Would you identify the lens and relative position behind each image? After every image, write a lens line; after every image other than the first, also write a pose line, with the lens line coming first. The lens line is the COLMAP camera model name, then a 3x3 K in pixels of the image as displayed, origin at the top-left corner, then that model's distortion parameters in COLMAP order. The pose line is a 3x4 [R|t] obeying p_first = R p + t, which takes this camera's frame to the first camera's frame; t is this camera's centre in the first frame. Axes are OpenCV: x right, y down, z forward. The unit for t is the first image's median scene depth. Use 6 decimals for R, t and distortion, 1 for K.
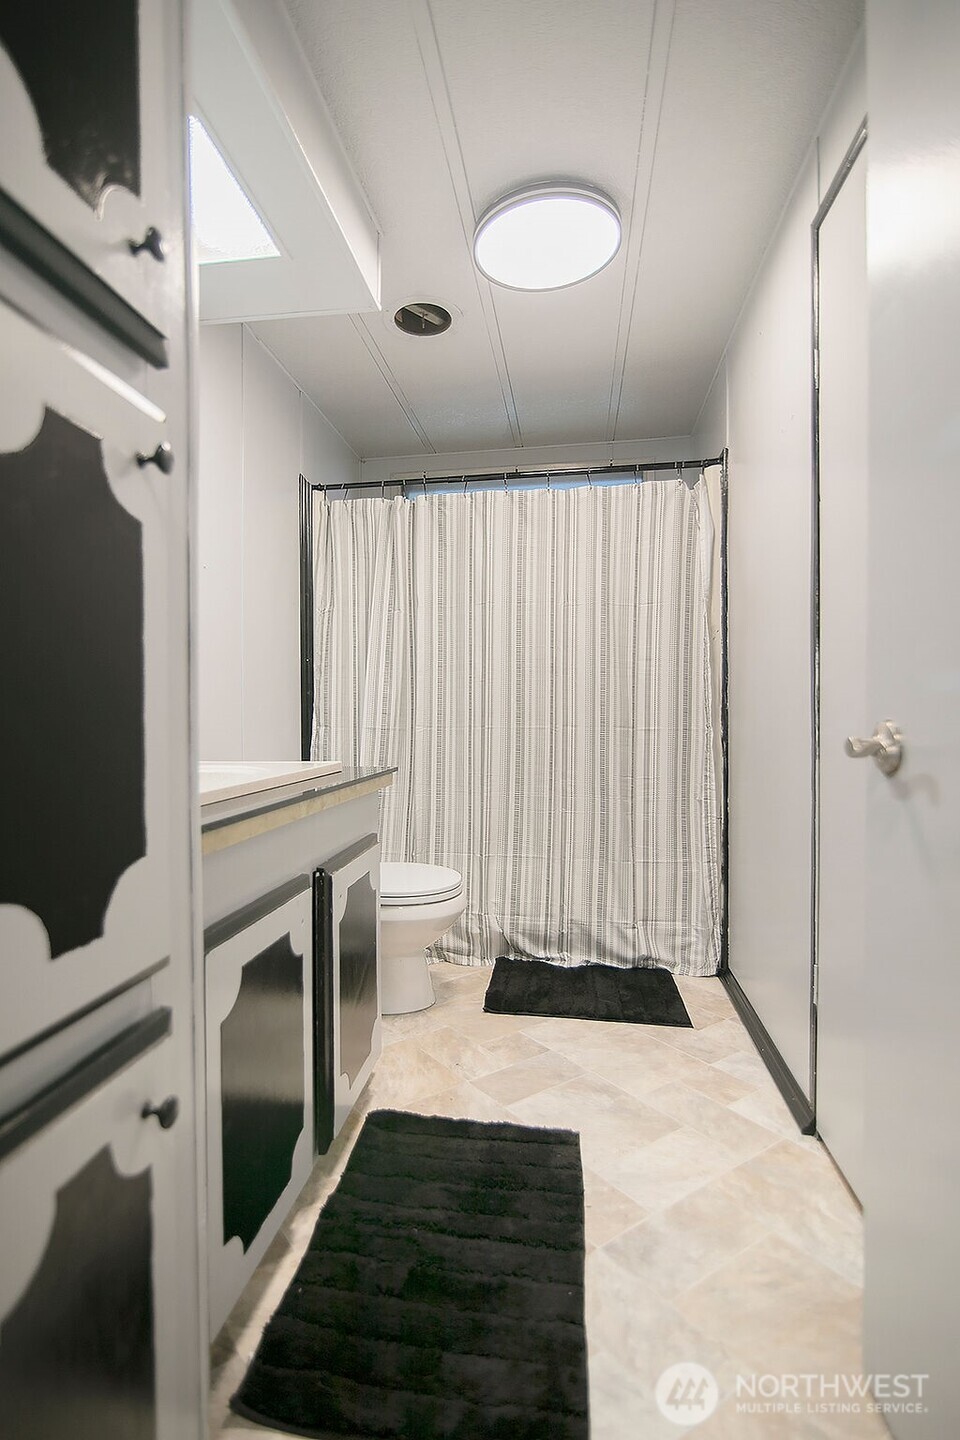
lens RADIAL K [[683.4, 0, 478.0], [0, 683.4, 718.6], [0, 0, 1]] dist [-0.017945, 0.000312]
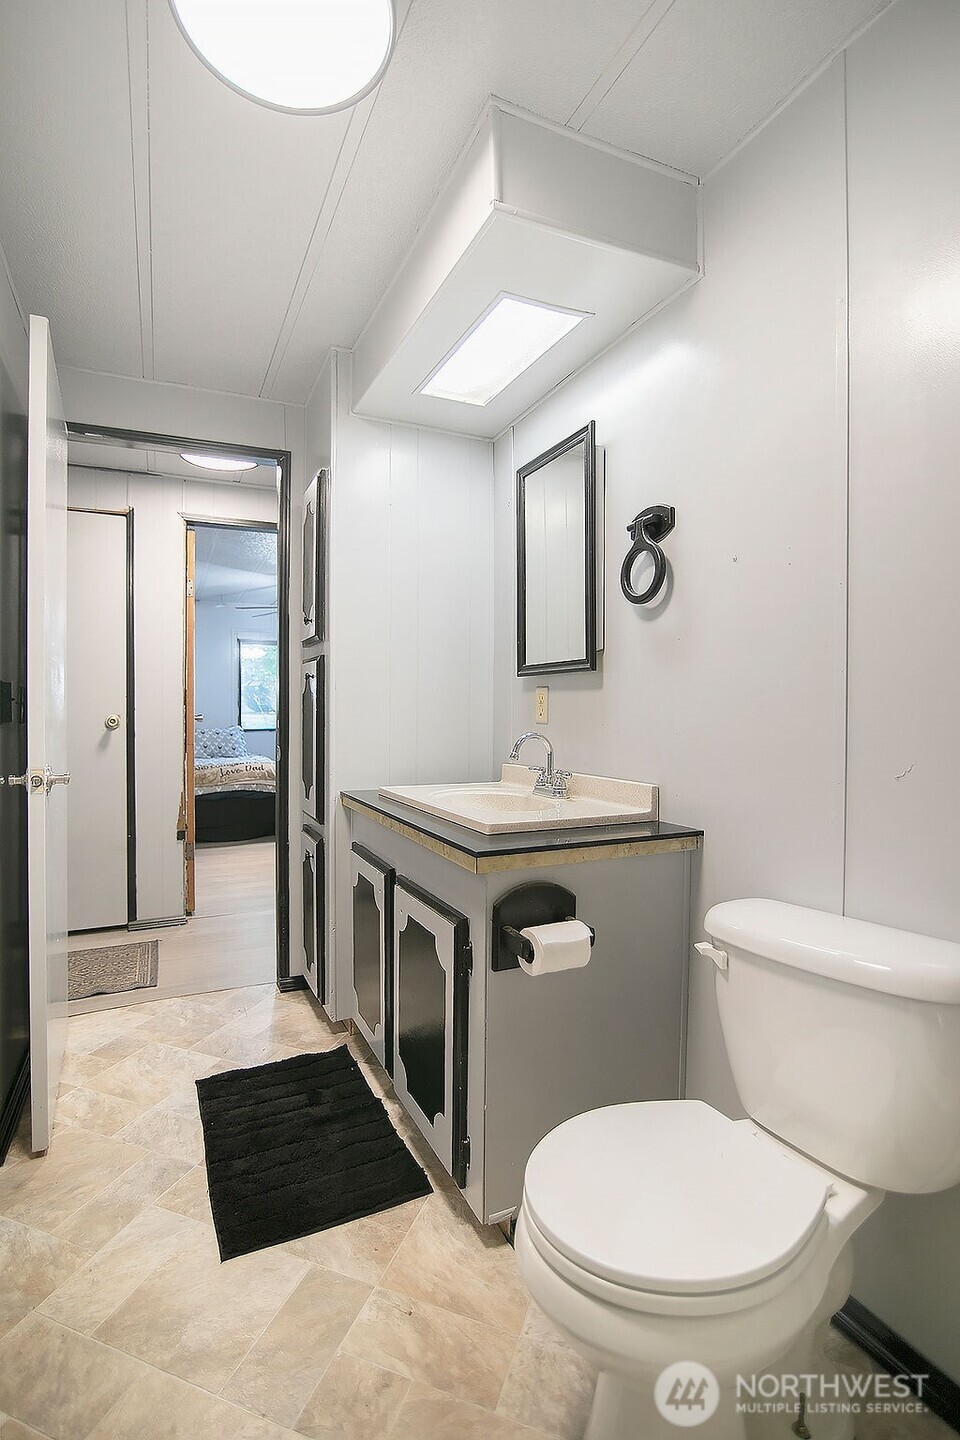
lens RADIAL K [[683.4, 0, 478.0], [0, 683.4, 718.6], [0, 0, 1]] dist [-0.017945, 0.000312]
pose [[-0.837834, 0.008750, -0.545855, 0.353905], [0.000850, 0.999891, 0.014723, -0.160414], [0.545925, 0.011872, -0.837750, 1.964903]]
